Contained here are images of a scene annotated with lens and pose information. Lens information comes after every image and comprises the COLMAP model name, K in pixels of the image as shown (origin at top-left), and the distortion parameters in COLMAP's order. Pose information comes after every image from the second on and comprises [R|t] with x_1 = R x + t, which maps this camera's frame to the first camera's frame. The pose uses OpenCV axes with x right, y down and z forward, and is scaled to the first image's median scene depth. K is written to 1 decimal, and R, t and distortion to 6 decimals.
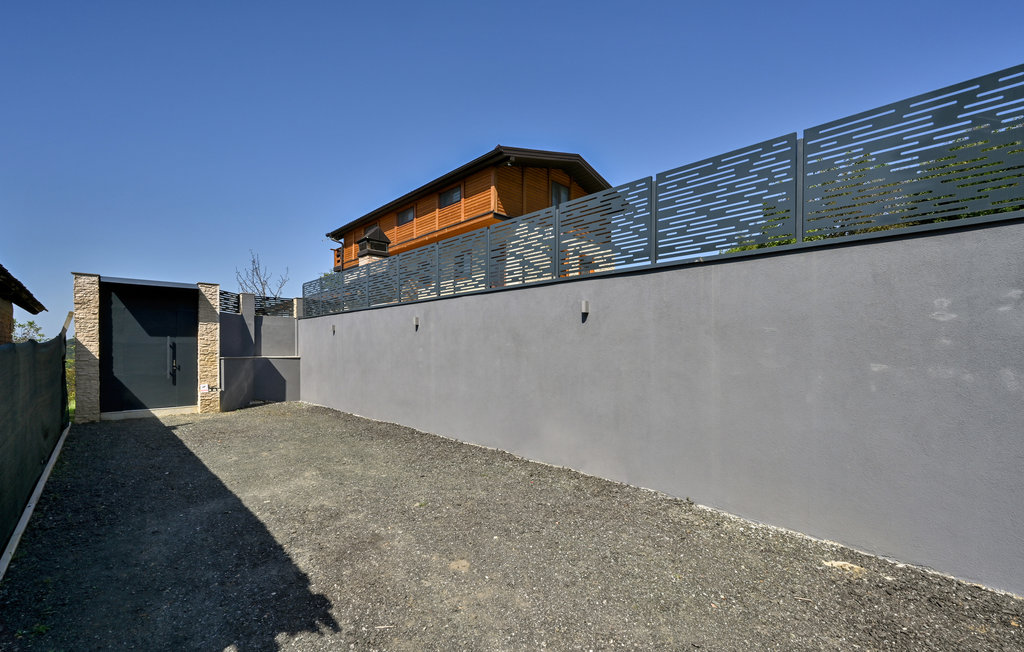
lens RADIAL K [[422.3, 0, 513.5], [0, 422.3, 343.0], [0, 0, 1]] dist [-0.001847, -0.000030]
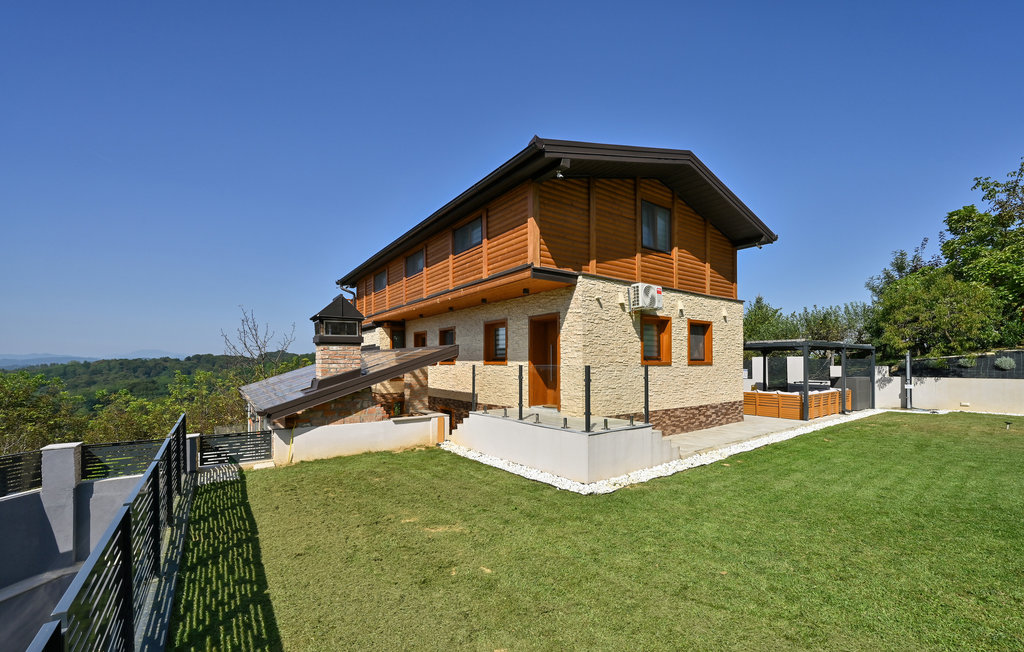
lens RADIAL K [[418.0, 0, 540.6], [0, 418.0, 359.9], [0, 0, 1]] dist [0.002216, 0.000549]
pose [[0.991772, 0.001215, -0.128012, 0.028794], [-0.000054, 0.999959, 0.009075, -0.181410], [0.128018, -0.008993, 0.991731, 0.438484]]
